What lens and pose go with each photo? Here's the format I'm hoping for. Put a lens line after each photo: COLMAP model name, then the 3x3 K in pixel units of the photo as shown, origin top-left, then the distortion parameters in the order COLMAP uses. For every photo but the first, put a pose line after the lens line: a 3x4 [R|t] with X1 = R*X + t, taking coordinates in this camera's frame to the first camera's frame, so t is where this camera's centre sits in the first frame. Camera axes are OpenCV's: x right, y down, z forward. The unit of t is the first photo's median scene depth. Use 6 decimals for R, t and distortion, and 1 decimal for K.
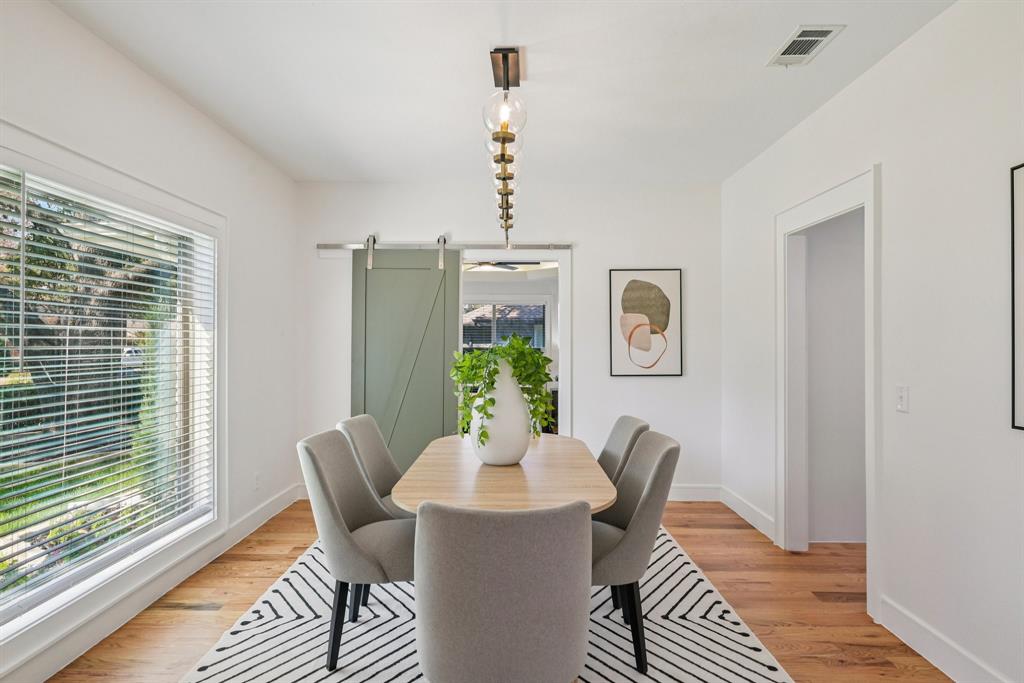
lens RADIAL K [[562.8, 0, 508.4], [0, 562.8, 335.2], [0, 0, 1]] dist [-0.000271, -0.000077]
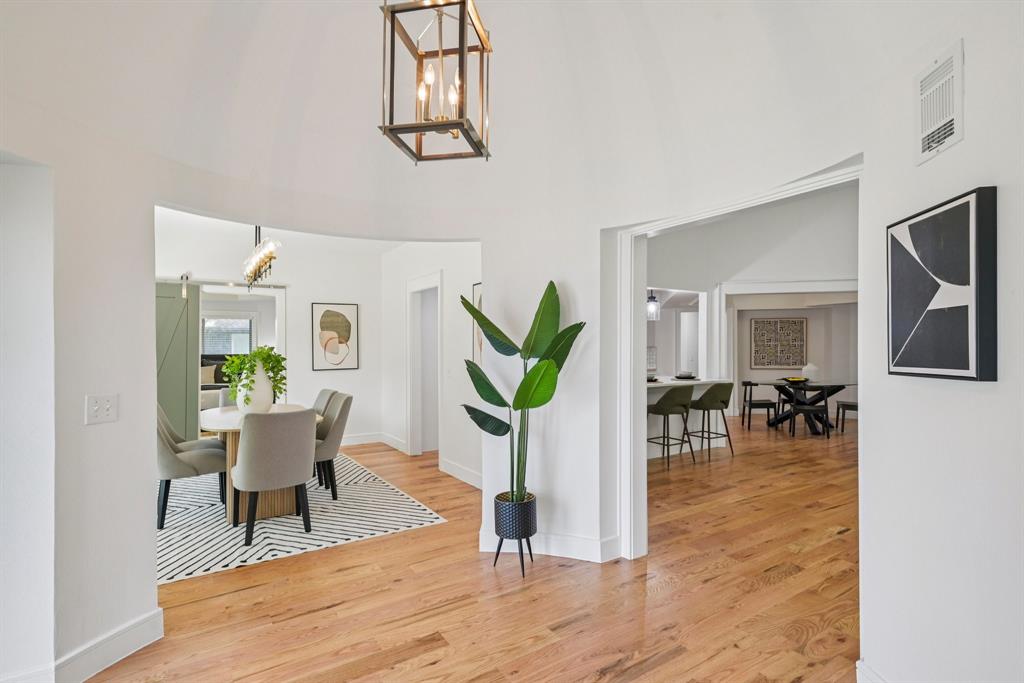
lens RADIAL K [[514.2, 0, 515.1], [0, 514.2, 339.6], [0, 0, 1]] dist [0.001738, 0.001586]
pose [[0.837304, -0.001895, 0.546734, -0.171988], [0.004287, 0.999986, -0.003099, -0.009422], [-0.546720, 0.004939, 0.837301, -0.676987]]
